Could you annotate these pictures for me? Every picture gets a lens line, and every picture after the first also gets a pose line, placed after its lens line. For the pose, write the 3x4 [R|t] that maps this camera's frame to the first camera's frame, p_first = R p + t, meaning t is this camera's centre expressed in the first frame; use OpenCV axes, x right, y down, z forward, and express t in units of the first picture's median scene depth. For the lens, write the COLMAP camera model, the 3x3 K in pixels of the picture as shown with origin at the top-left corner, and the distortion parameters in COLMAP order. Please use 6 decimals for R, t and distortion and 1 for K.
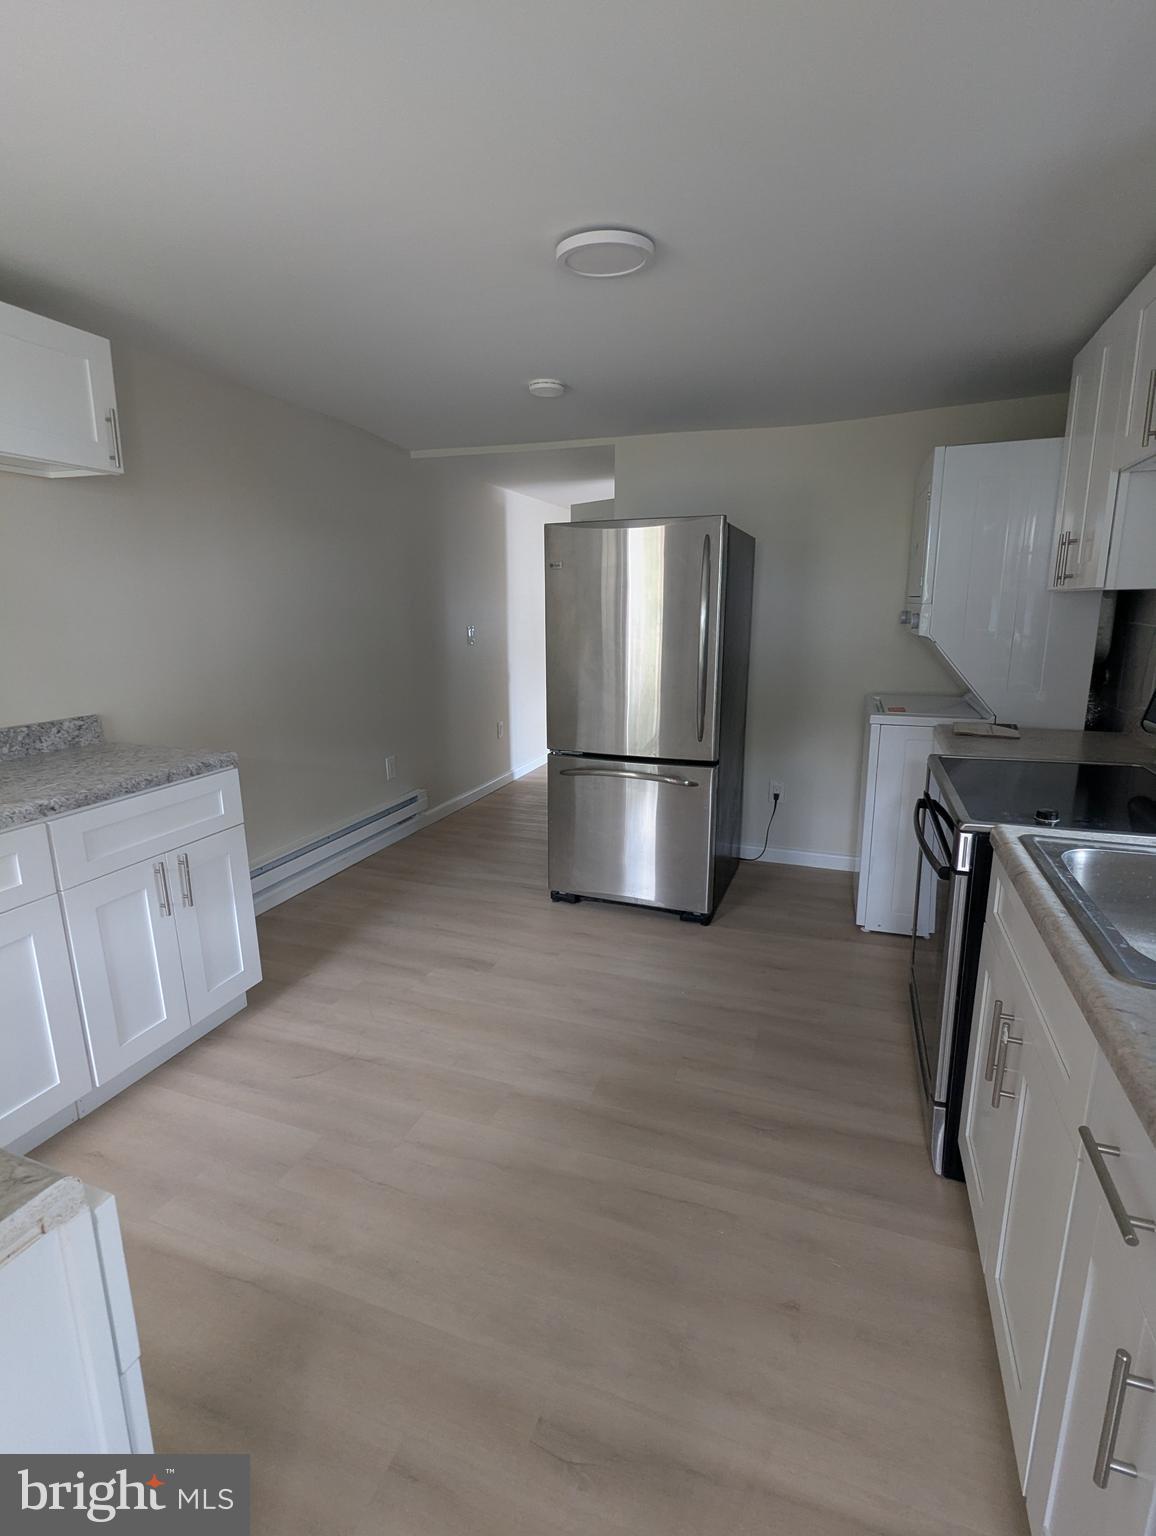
lens RADIAL K [[732.9, 0, 573.6], [0, 732.9, 768.7], [0, 0, 1]] dist [0.003975, -0.000697]
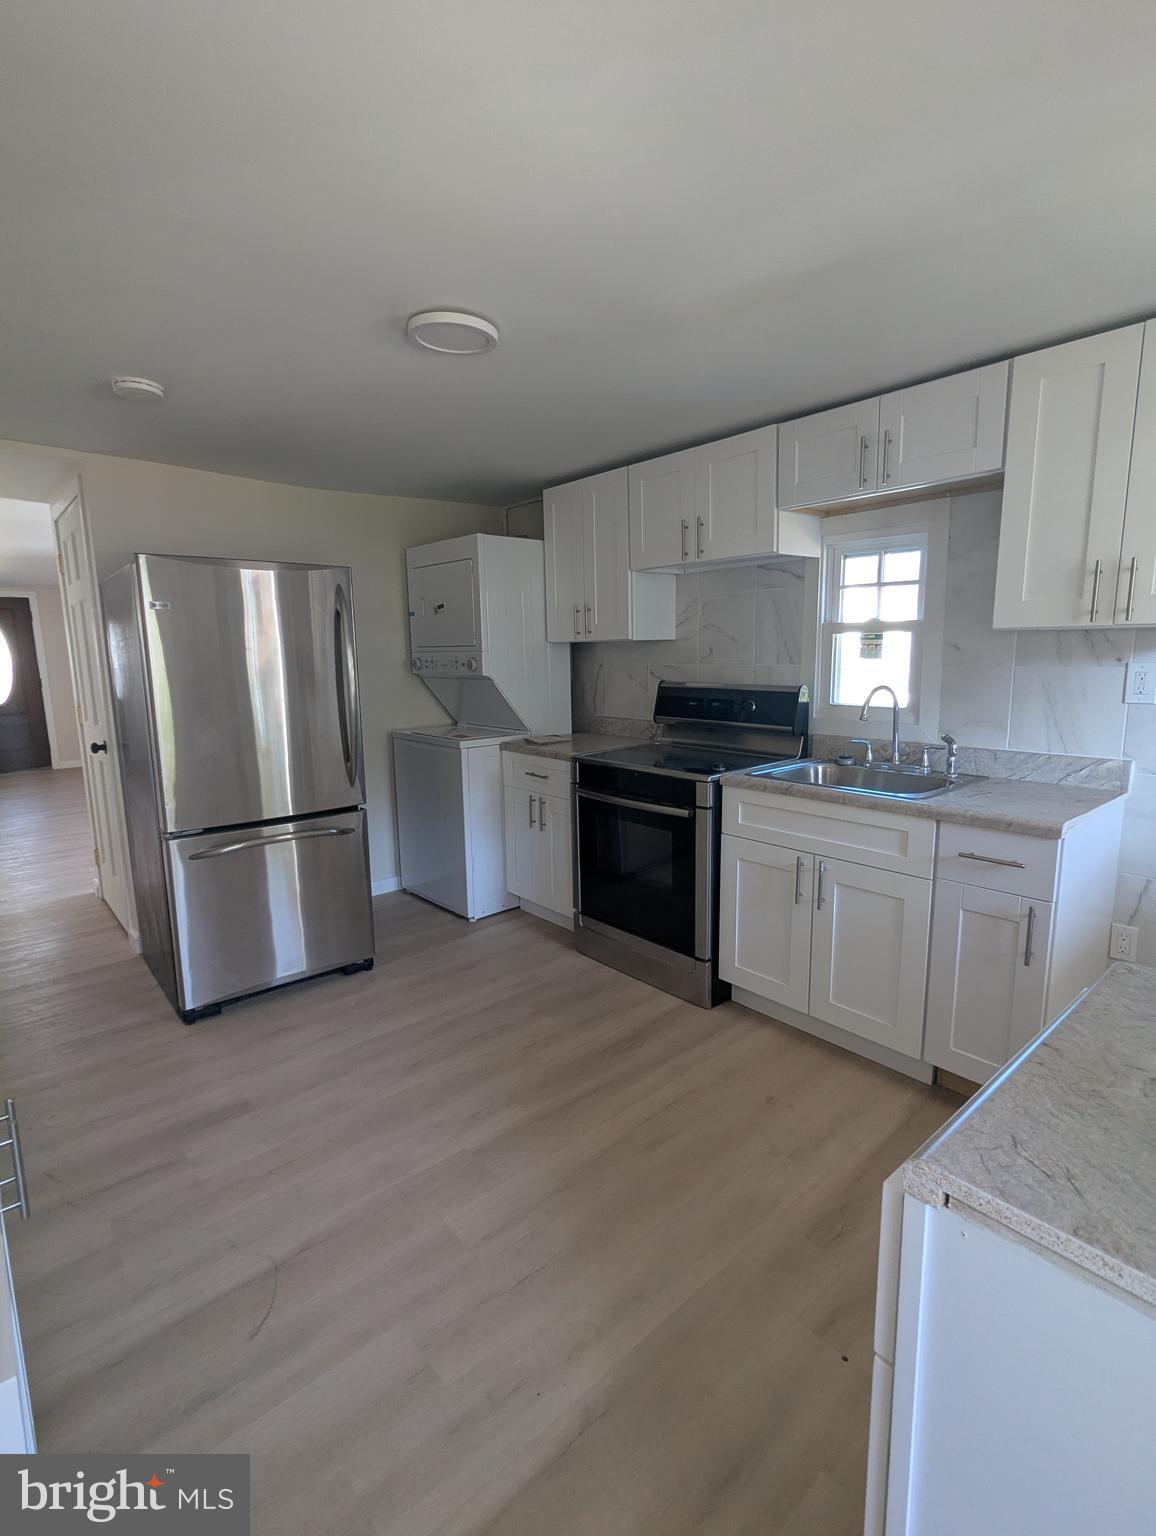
lens RADIAL K [[732.9, 0, 572.8], [0, 732.9, 767.2], [0, 0, 1]] dist [0.003975, -0.000697]
pose [[0.471136, -0.134450, 0.871754, -0.659141], [0.206473, 0.977667, 0.039197, -0.047508], [-0.857555, 0.161526, 0.488374, 0.291790]]
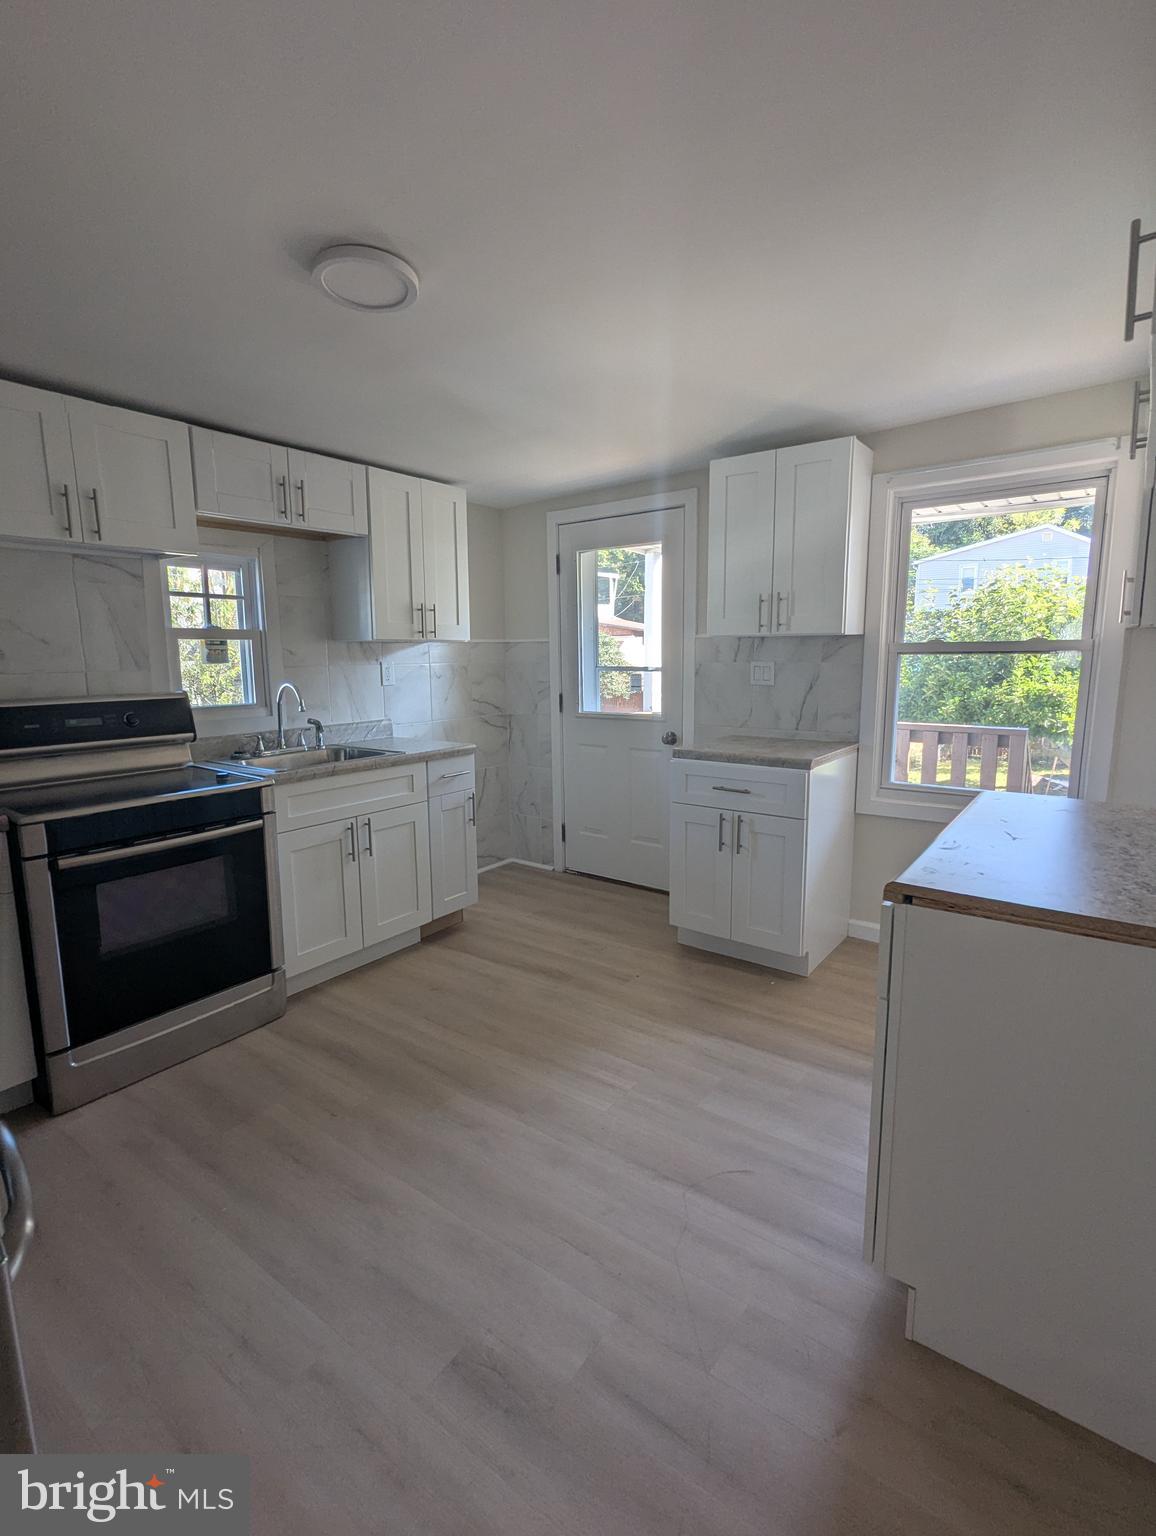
lens RADIAL K [[732.9, 0, 572.4], [0, 732.9, 765.5], [0, 0, 1]] dist [0.003975, -0.000697]
pose [[-0.960794, -0.018600, 0.276640, -0.356005], [0.085888, 0.928705, 0.360736, -0.306523], [-0.263626, 0.370353, -0.890696, 1.434837]]
